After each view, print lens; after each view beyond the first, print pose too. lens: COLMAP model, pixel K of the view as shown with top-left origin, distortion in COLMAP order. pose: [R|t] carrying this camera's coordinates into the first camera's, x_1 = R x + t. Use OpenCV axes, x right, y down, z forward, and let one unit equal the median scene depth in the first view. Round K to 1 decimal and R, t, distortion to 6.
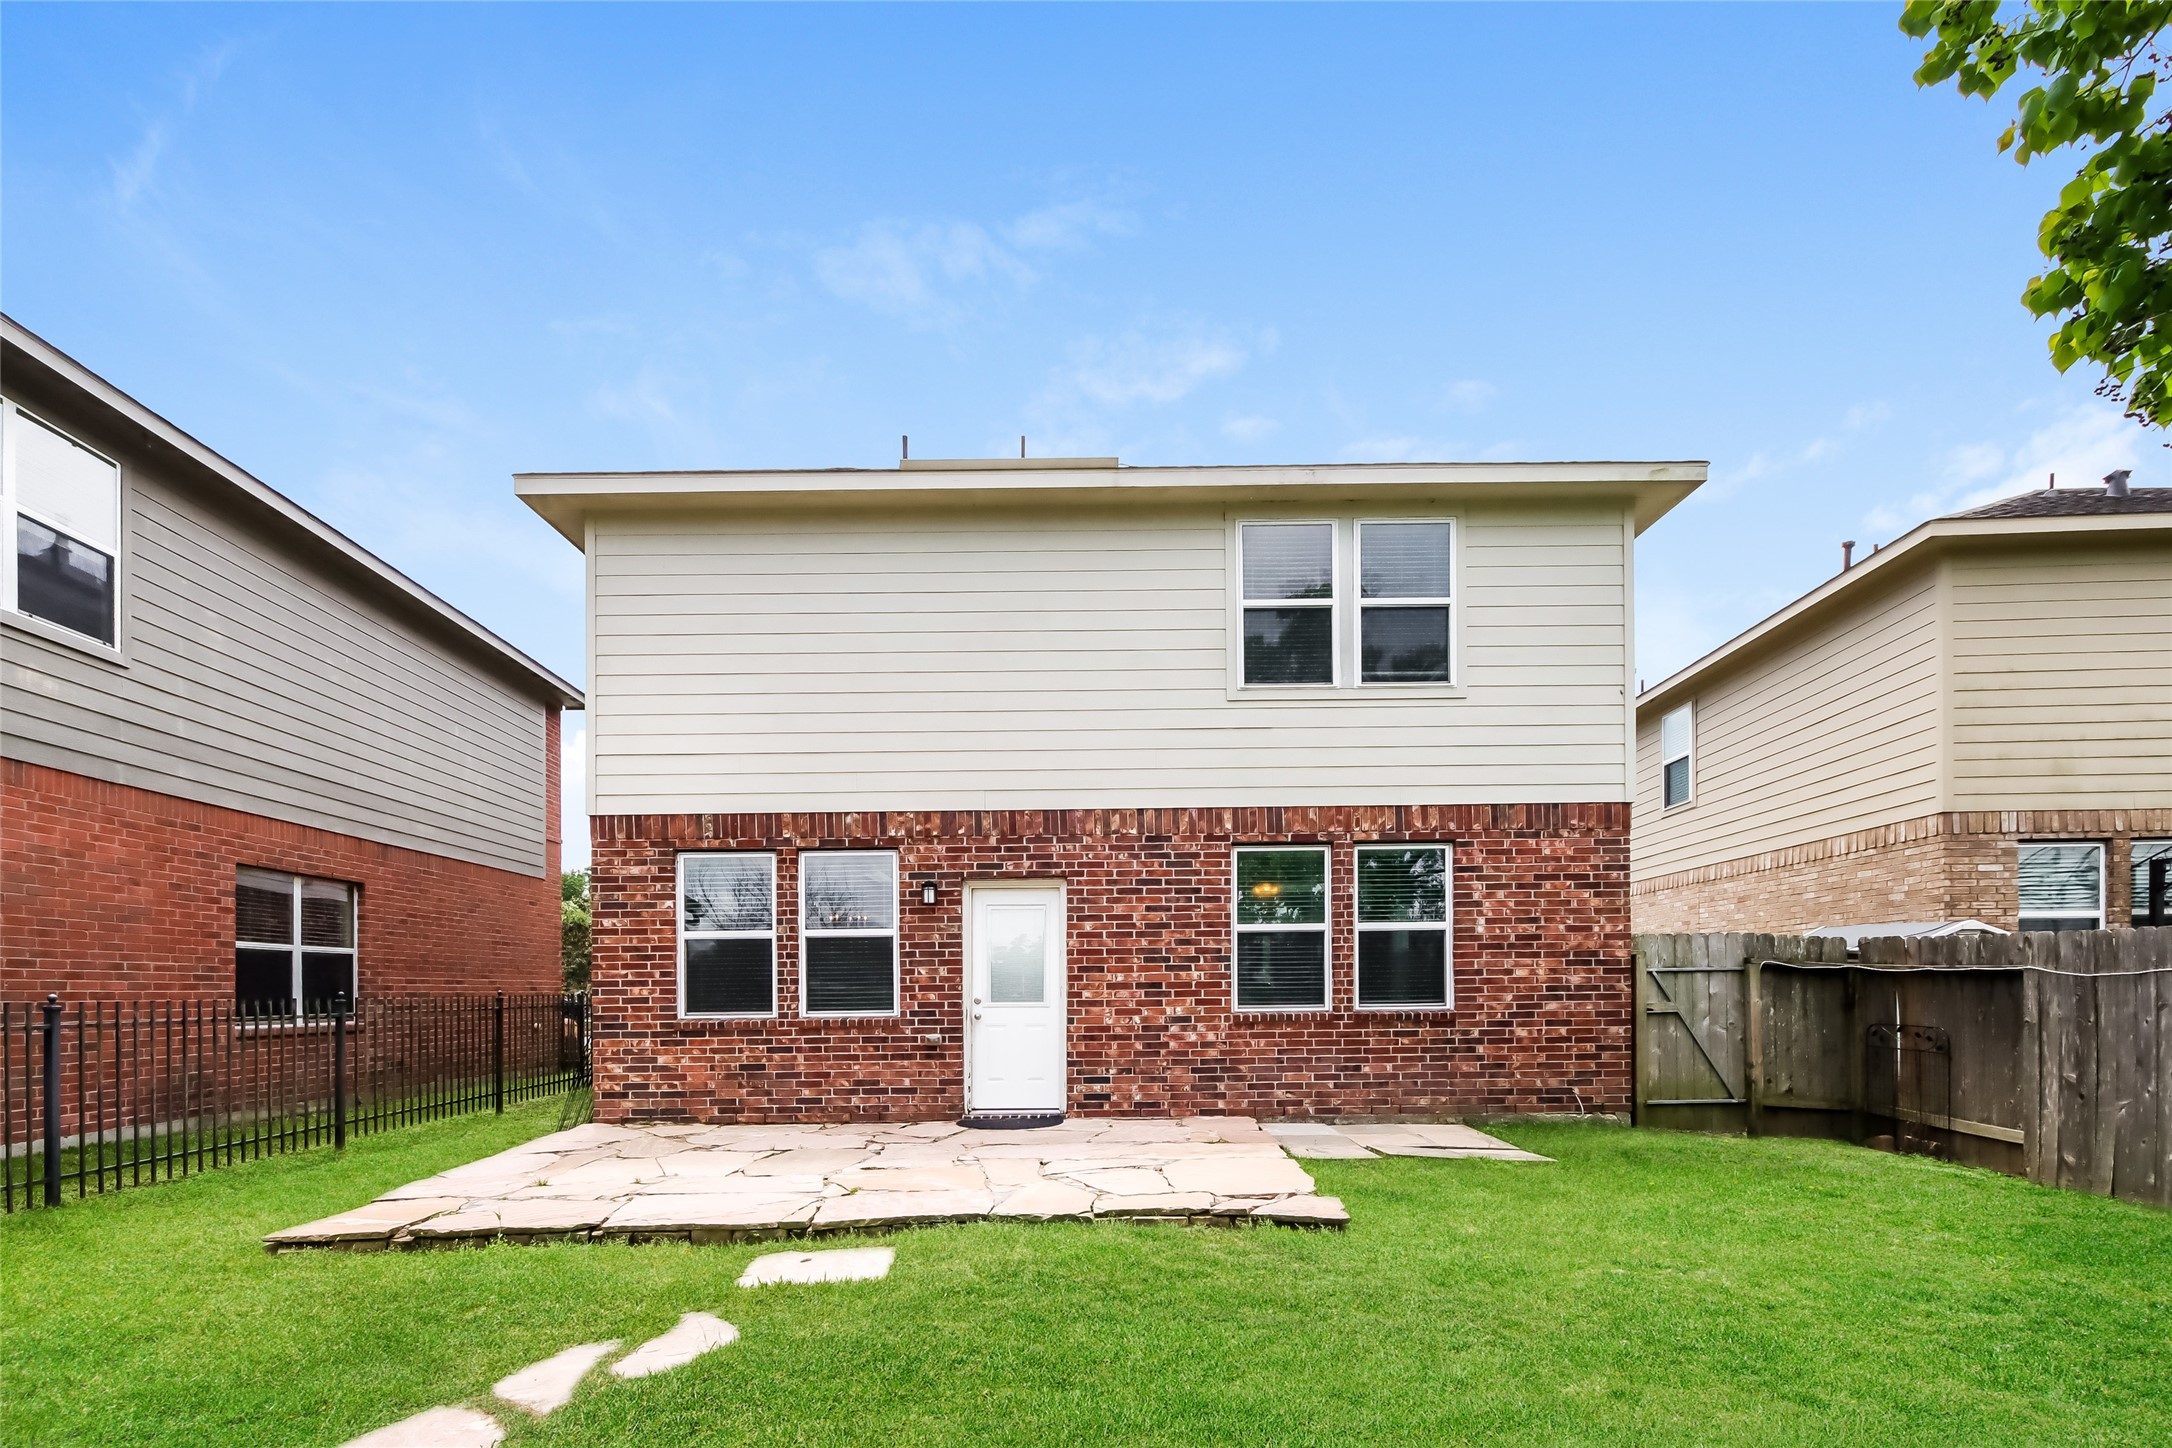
lens RADIAL K [[1008.1, 0, 1086.1], [0, 1008.1, 775.6], [0, 0, 1]] dist [0.021943, 0.000114]
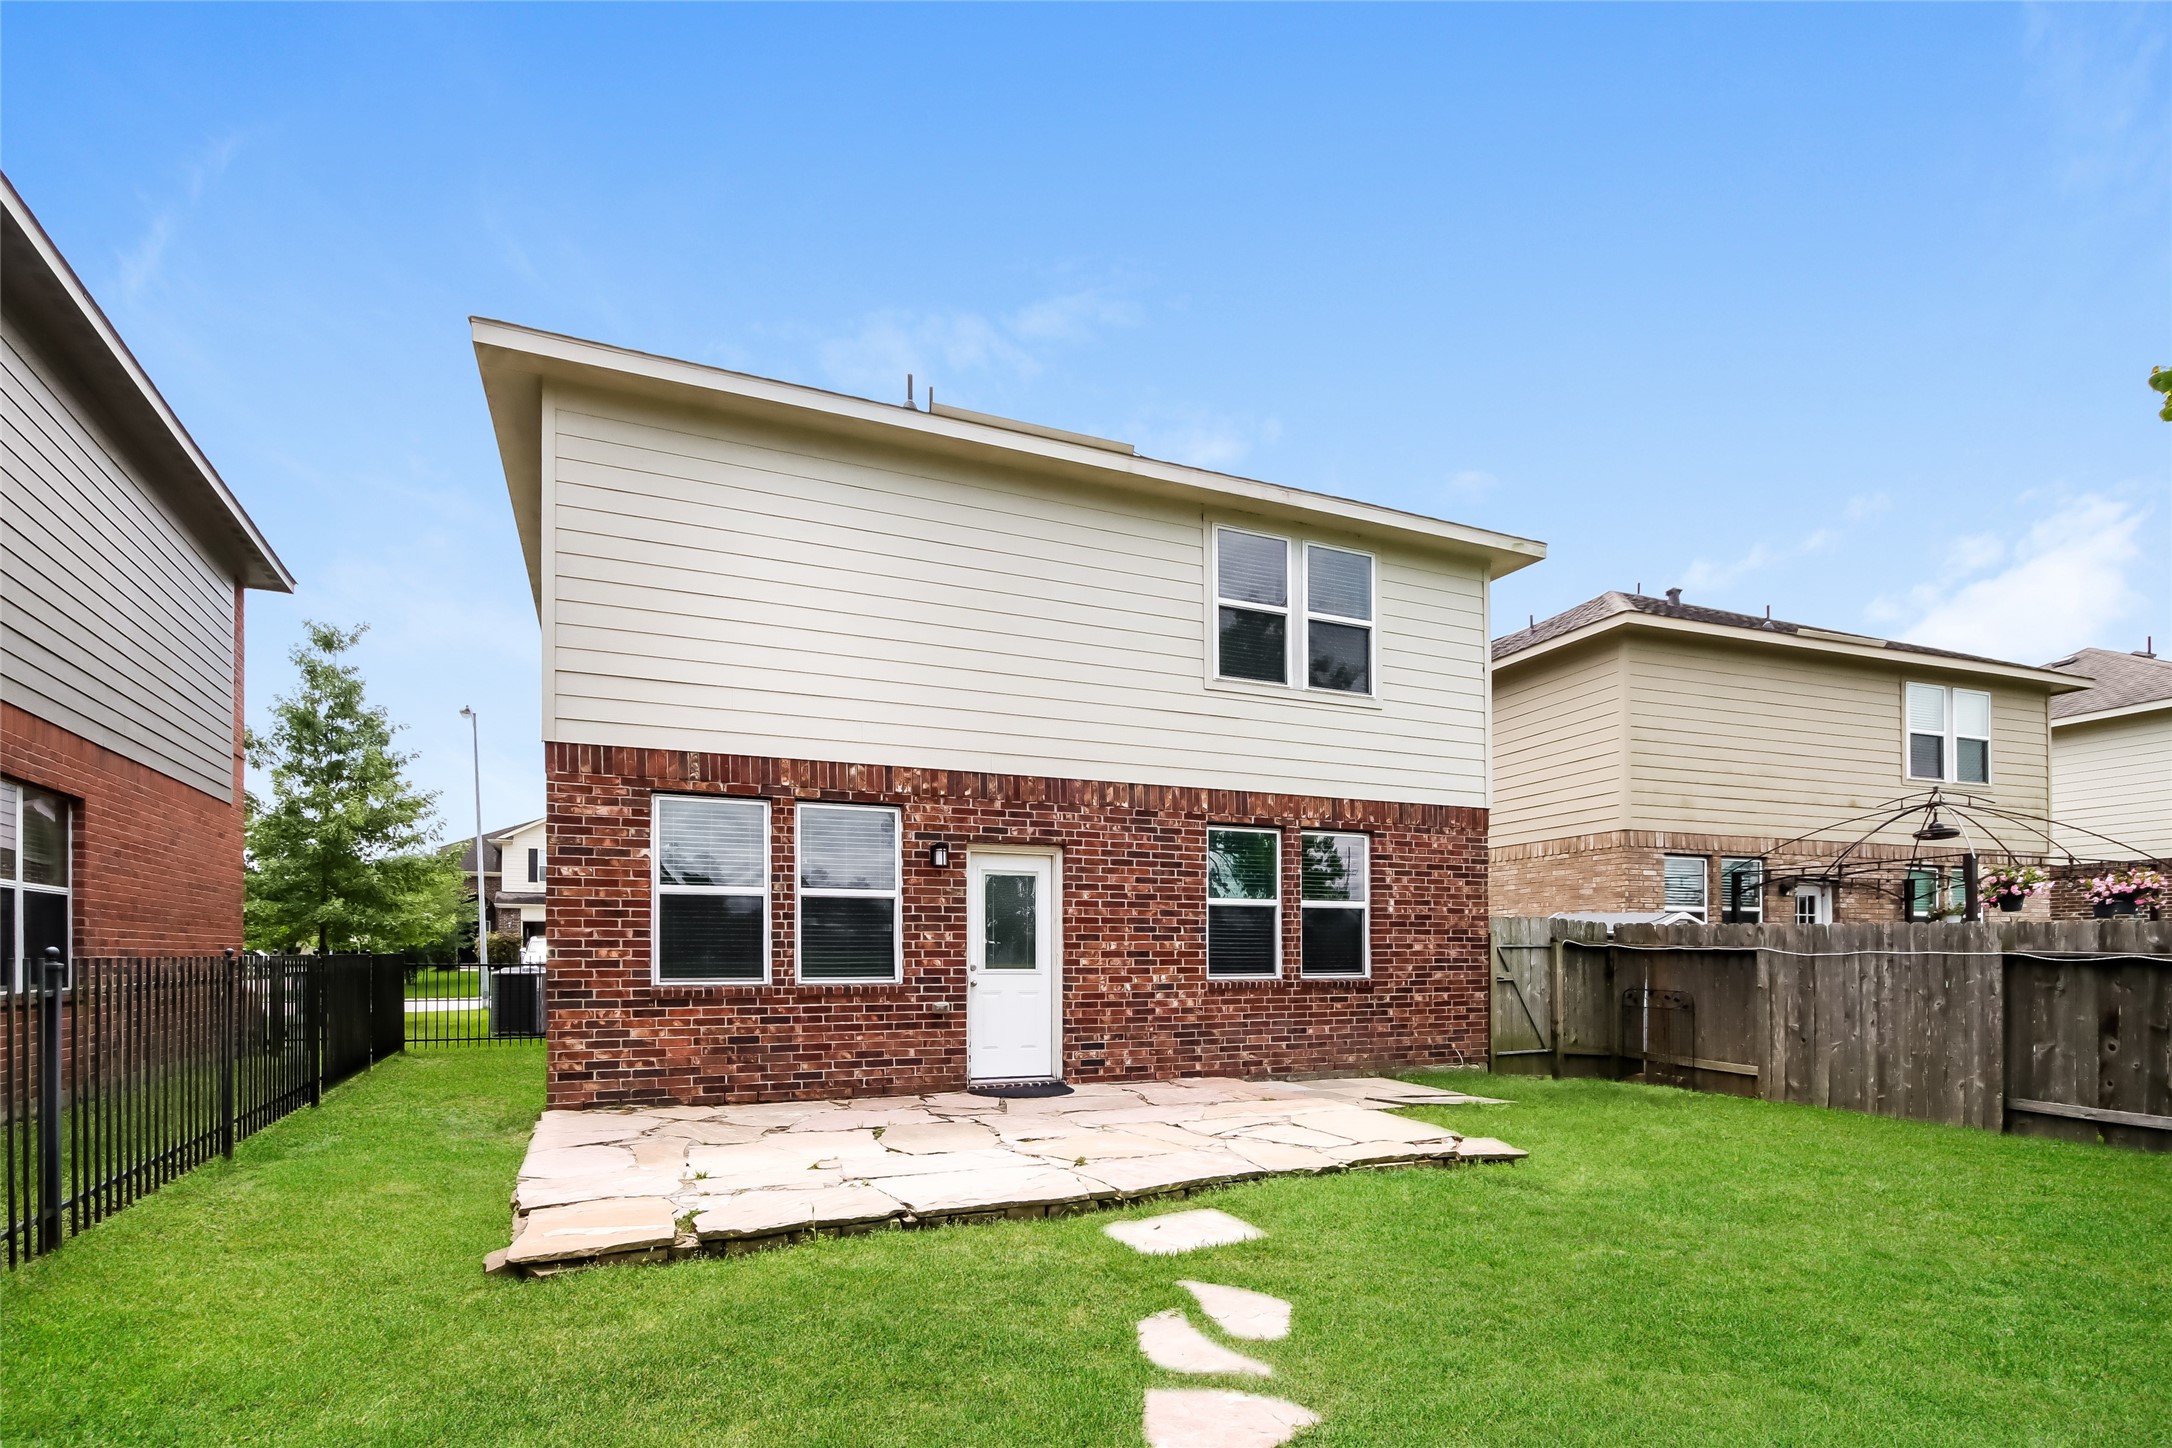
lens RADIAL K [[1016.4, 0, 1086.0], [0, 1016.4, 724.0], [0, 0, 1]] dist [0.015989, -0.000546]
pose [[0.918761, 0.099334, 0.382113, -0.411187], [-0.093733, 0.995040, -0.033296, 0.011484], [-0.383525, -0.005226, 0.923516, 0.051122]]
